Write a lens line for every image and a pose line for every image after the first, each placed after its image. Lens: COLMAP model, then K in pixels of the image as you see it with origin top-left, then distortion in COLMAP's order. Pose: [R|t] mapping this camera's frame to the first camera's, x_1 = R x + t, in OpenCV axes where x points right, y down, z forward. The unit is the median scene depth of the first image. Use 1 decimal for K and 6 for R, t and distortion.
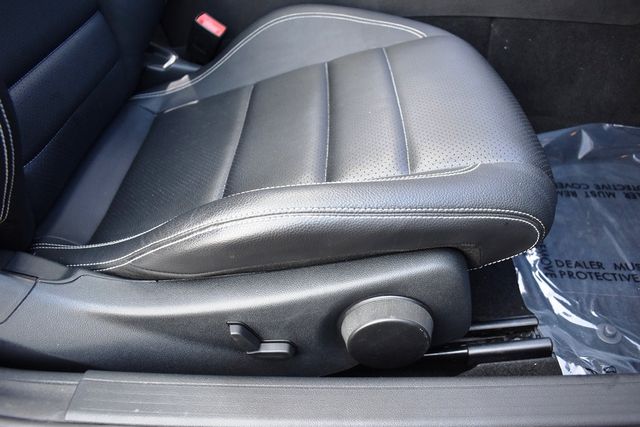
lens RADIAL K [[497.5, 0, 317.3], [0, 497.5, 191.8], [0, 0, 1]] dist [-0.096632, 0.012140]
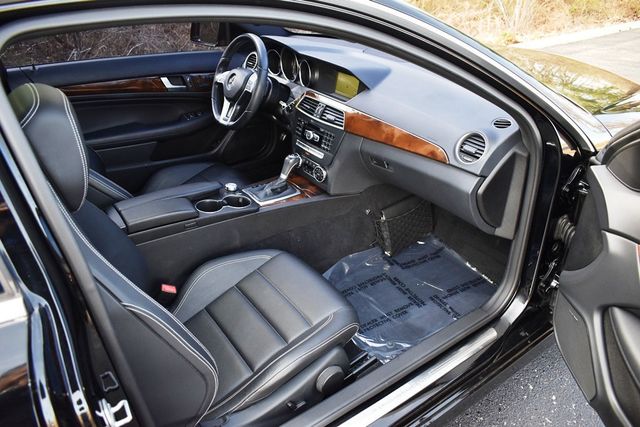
lens RADIAL K [[497.5, 0, 322.8], [0, 497.5, 218.8], [0, 0, 1]] dist [-0.096632, 0.012140]
pose [[0.802520, -0.335204, 0.493558, -0.751848], [0.389196, 0.921127, -0.007238, -0.437840], [-0.452203, 0.197899, 0.869683, -1.264998]]
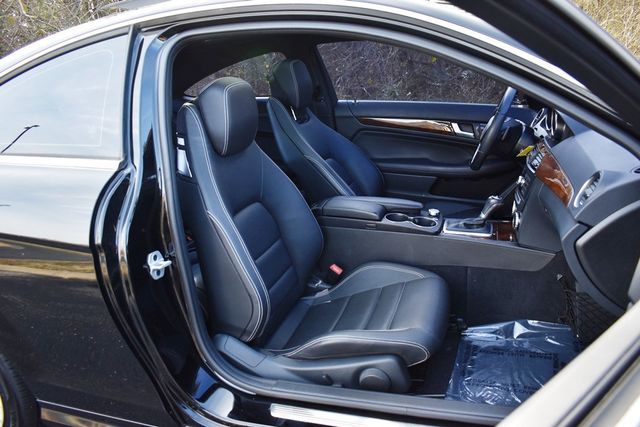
lens RADIAL K [[497.5, 0, 324.1], [0, 497.5, 212.1], [0, 0, 1]] dist [-0.096632, 0.012140]
pose [[0.952852, -0.014395, -0.303095, 0.561063], [-0.091148, 0.939166, -0.331148, 0.237843], [0.289423, 0.343162, 0.893574, -1.523073]]
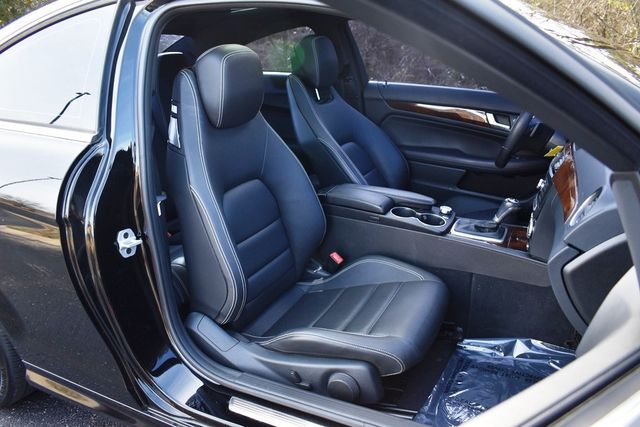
lens RADIAL K [[497.5, 0, 322.1], [0, 497.5, 212.5], [0, 0, 1]] dist [-0.096632, 0.012140]
pose [[0.903682, 0.081270, -0.420422, 0.826845], [-0.209081, 0.940574, -0.267594, 0.080352], [0.373691, 0.329721, 0.866971, -1.295475]]
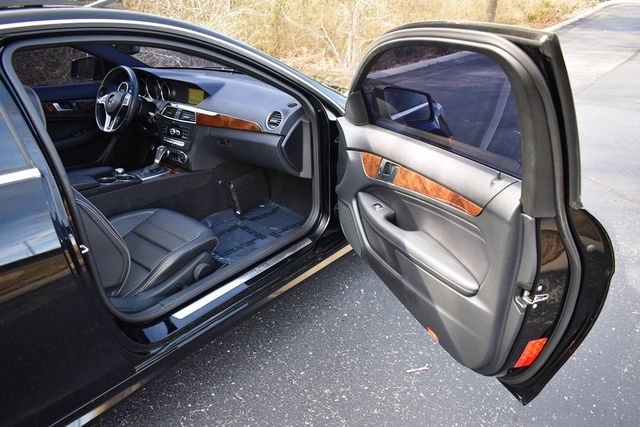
lens RADIAL K [[497.5, 0, 325.1], [0, 497.5, 215.5], [0, 0, 1]] dist [-0.096632, 0.012140]
pose [[0.602530, -0.360158, 0.712211, -1.629872], [0.497456, 0.867308, 0.017741, 0.226518], [-0.624096, 0.343604, 0.701741, -2.239351]]
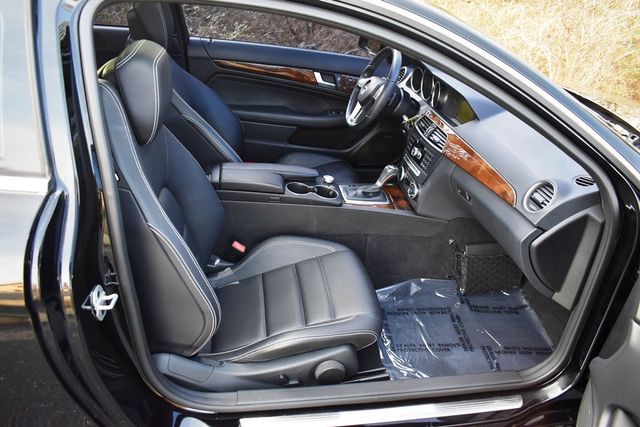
lens RADIAL K [[497.5, 0, 322.6], [0, 497.5, 217.1], [0, 0, 1]] dist [-0.096632, 0.012140]
pose [[0.984144, -0.040404, 0.172708, -0.286896], [0.064218, 0.988816, -0.134607, -0.192314], [-0.165337, 0.143564, 0.975732, -1.536777]]
